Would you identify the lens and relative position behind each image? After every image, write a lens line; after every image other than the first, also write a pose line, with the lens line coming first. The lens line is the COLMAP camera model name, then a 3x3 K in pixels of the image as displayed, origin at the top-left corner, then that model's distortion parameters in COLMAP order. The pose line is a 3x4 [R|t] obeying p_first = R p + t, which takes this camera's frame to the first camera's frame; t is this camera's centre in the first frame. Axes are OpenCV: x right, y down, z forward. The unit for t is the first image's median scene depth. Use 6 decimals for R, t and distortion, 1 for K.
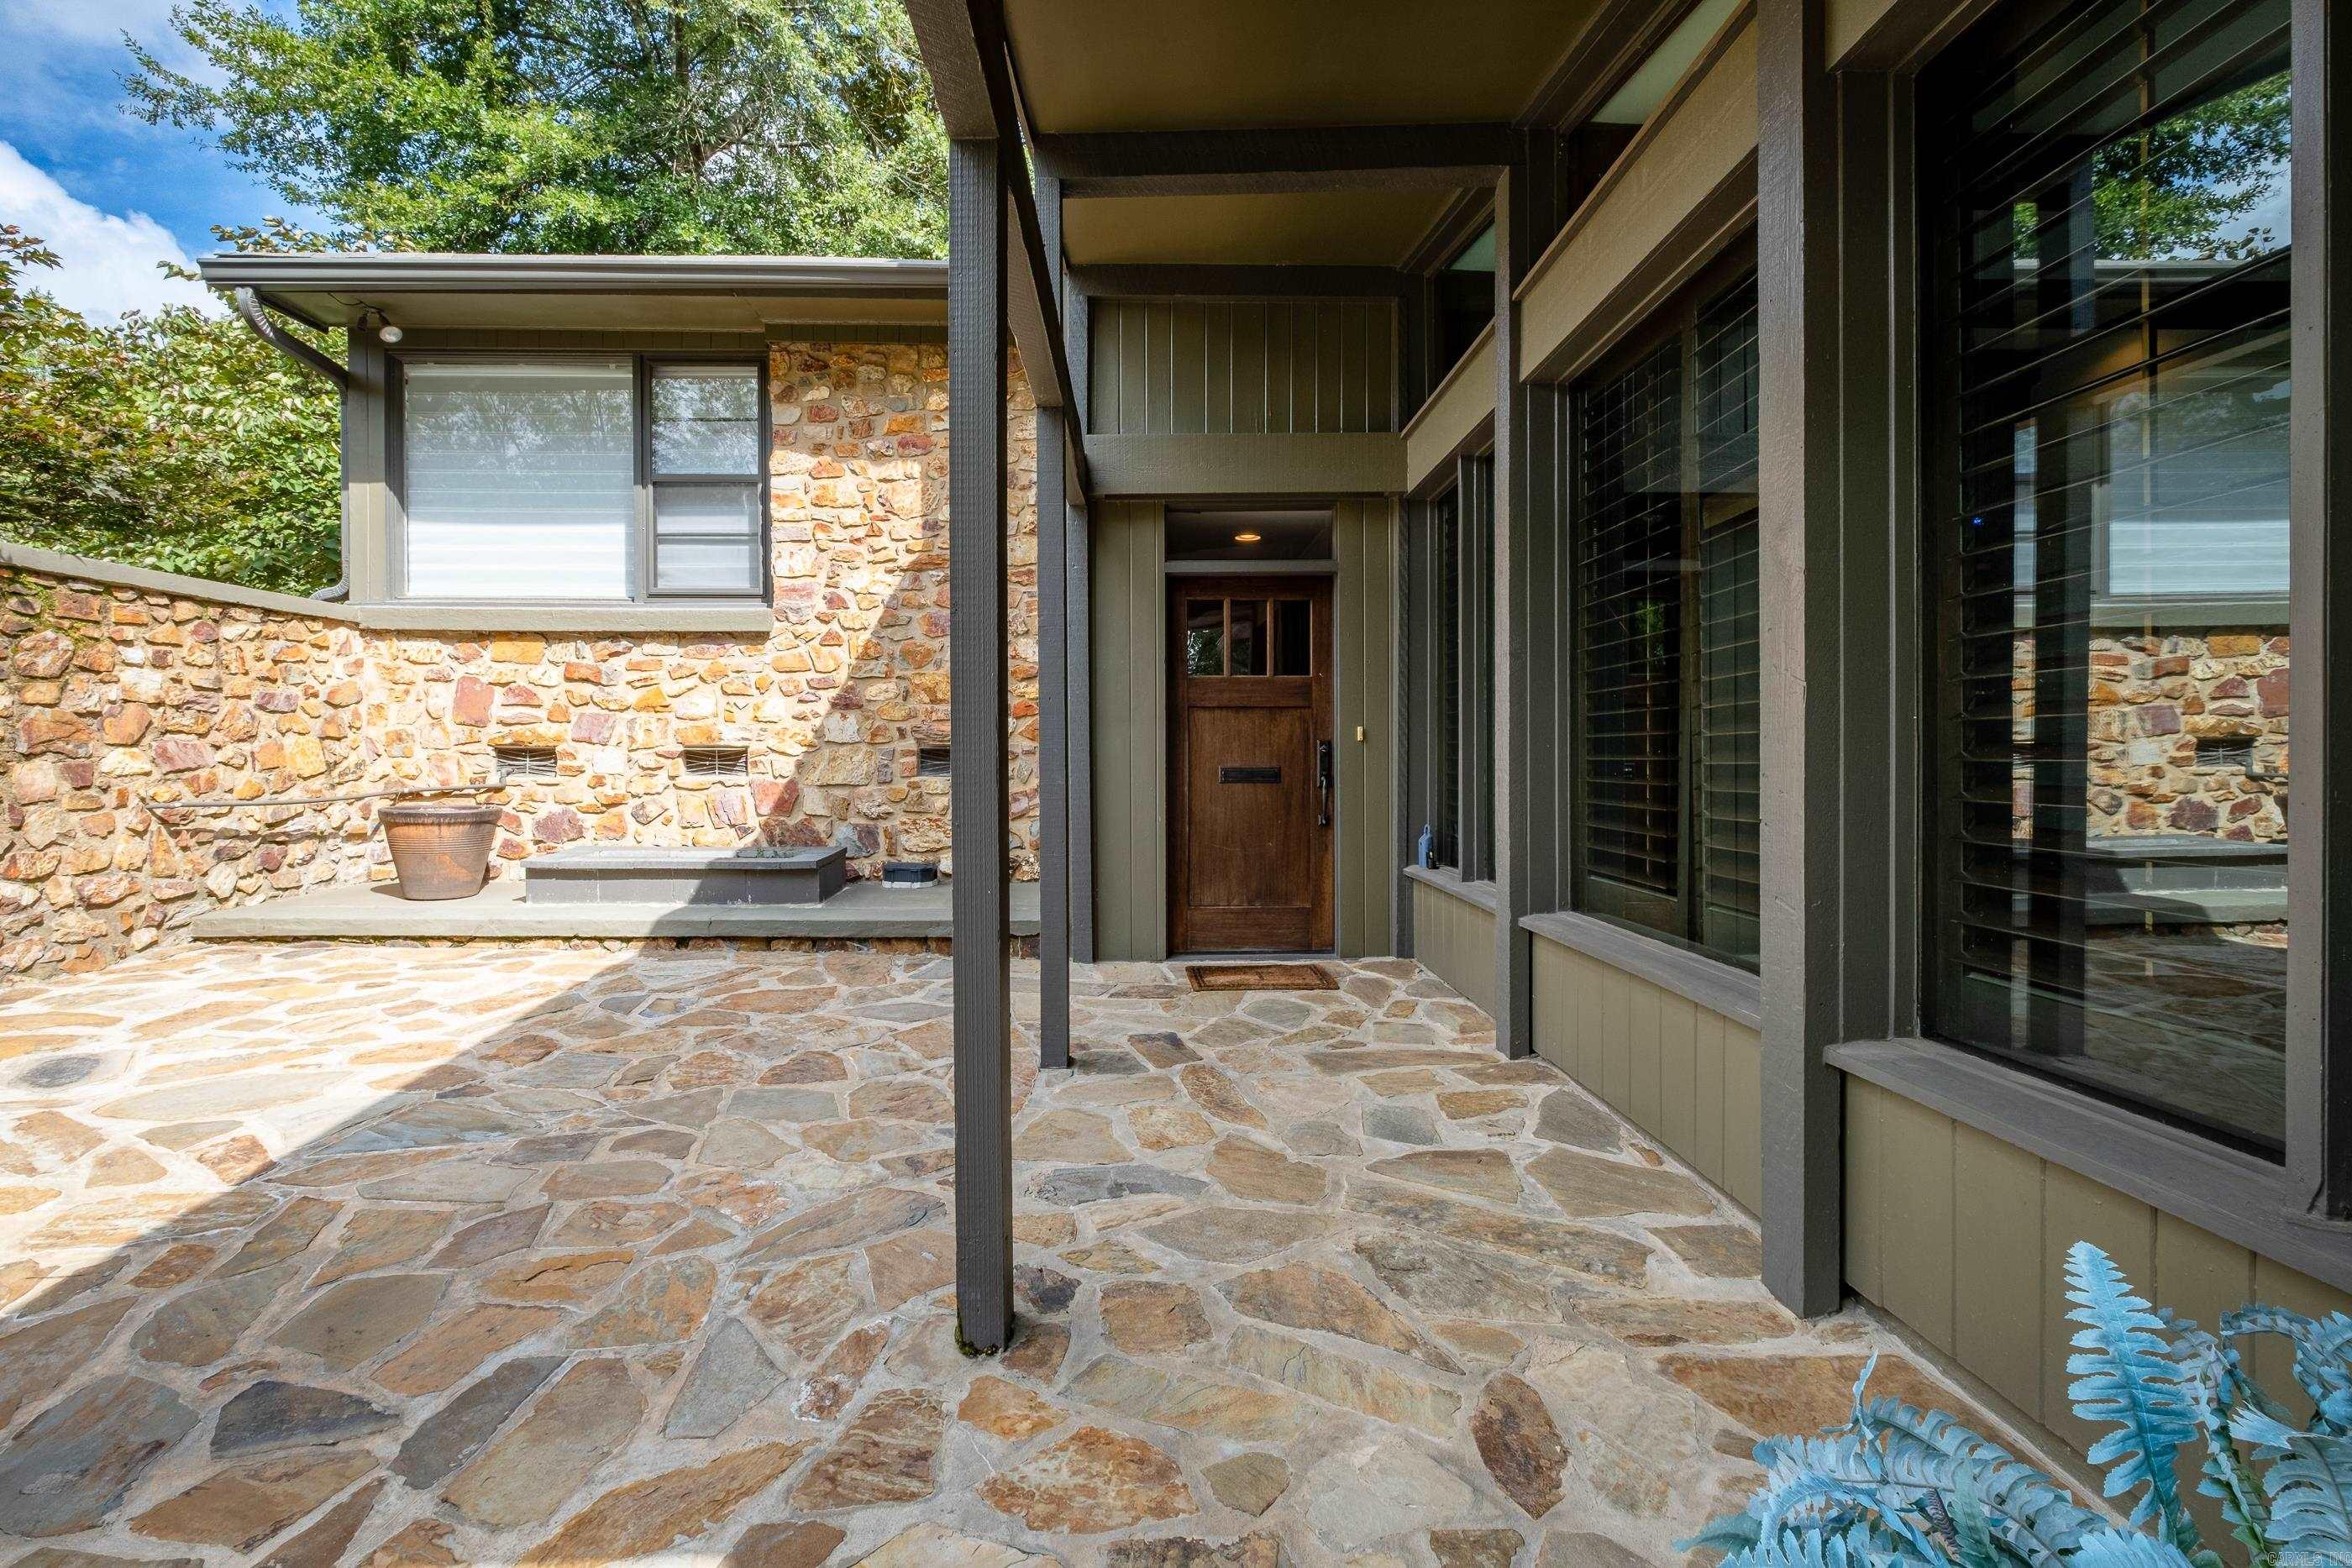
lens RADIAL K [[1058.2, 0, 1167.5], [0, 1058.2, 775.6], [0, 0, 1]] dist [-0.006269, 0.000671]
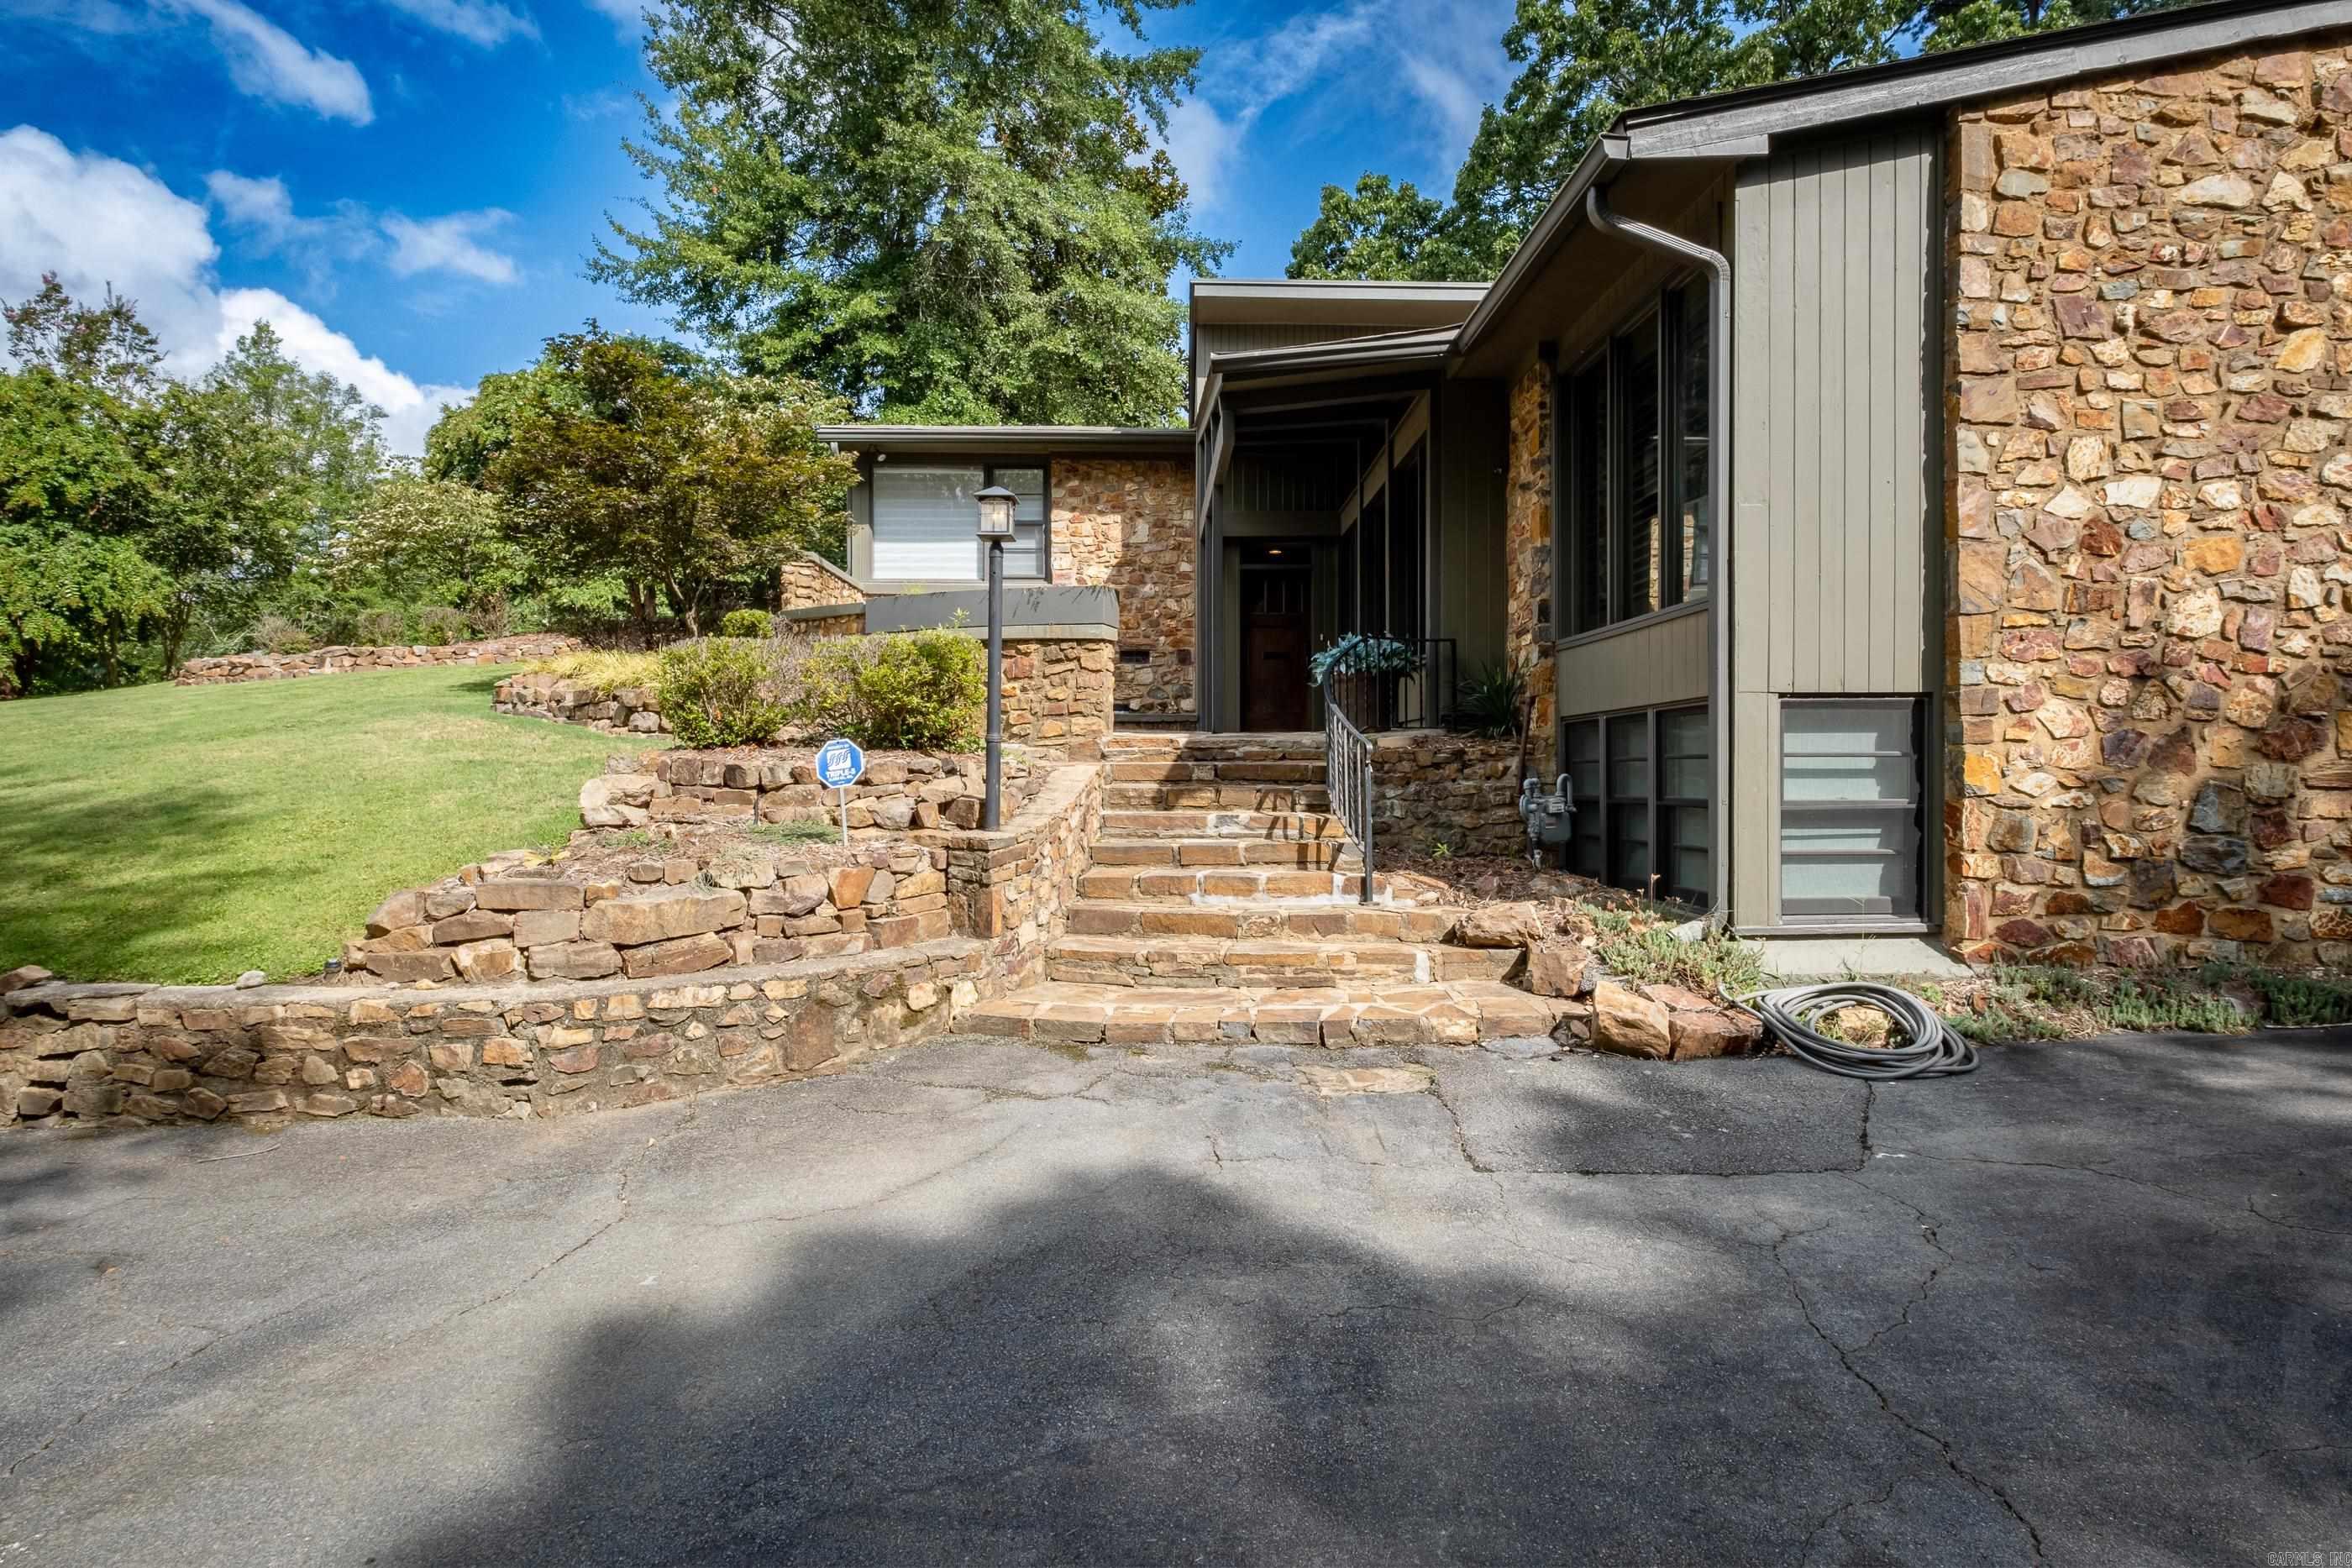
lens RADIAL K [[1166.1, 0, 1175.6], [0, 1166.1, 778.3], [0, 0, 1]] dist [-0.001629, -0.000170]
pose [[0.999907, 0.003719, -0.013126, -0.092745], [-0.003734, 0.999992, -0.001172, 0.234778], [0.013121, 0.001221, 0.999913, -1.345289]]
